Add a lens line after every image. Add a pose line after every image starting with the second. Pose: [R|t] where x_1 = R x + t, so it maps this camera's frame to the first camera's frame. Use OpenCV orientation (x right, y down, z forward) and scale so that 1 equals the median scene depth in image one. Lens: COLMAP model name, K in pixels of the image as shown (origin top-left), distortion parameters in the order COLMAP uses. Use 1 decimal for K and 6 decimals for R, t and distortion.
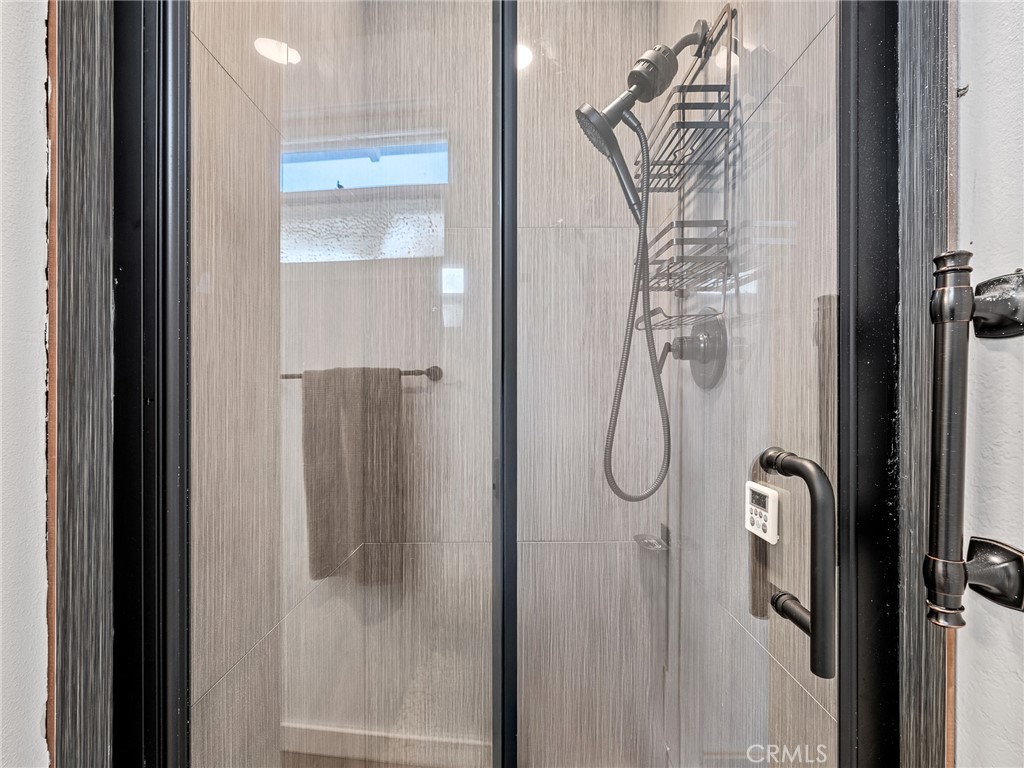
lens RADIAL K [[470.4, 0, 504.6], [0, 470.4, 399.5], [0, 0, 1]] dist [-0.000698, -0.000958]
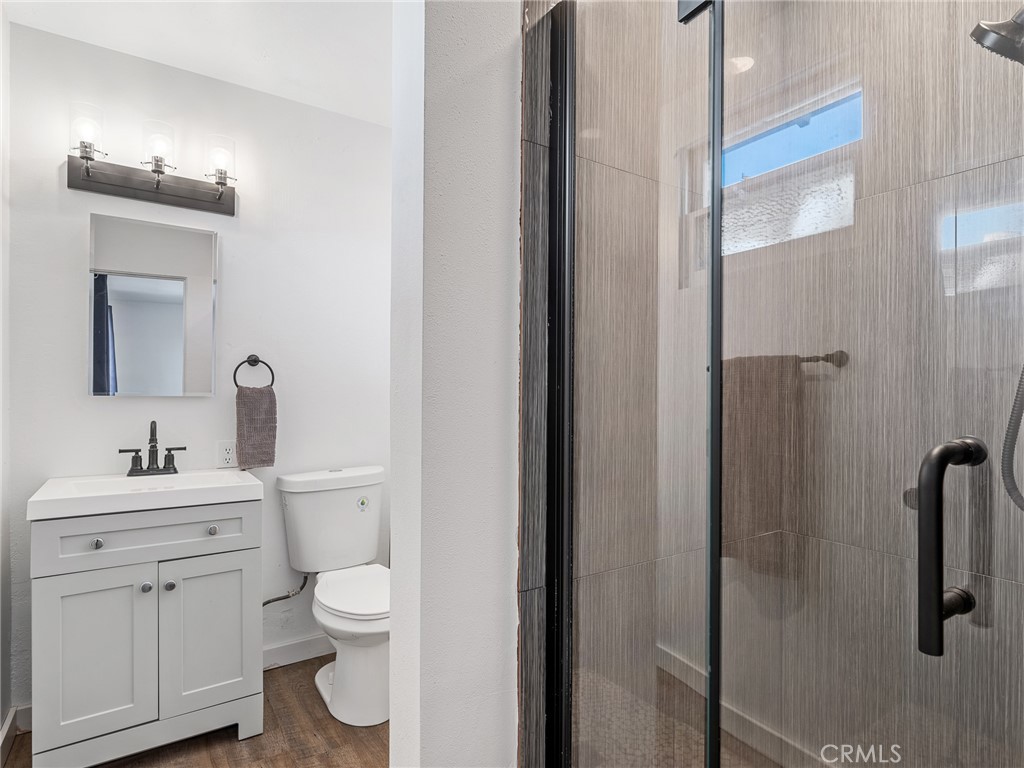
lens RADIAL K [[559.8, 0, 511.9], [0, 559.8, 385.6], [0, 0, 1]] dist [-0.005252, 0.001099]
pose [[0.541829, -0.002510, -0.840485, 1.022545], [-0.006496, 0.999953, -0.007174, 0.015630], [0.840464, 0.009346, 0.541787, -0.365172]]
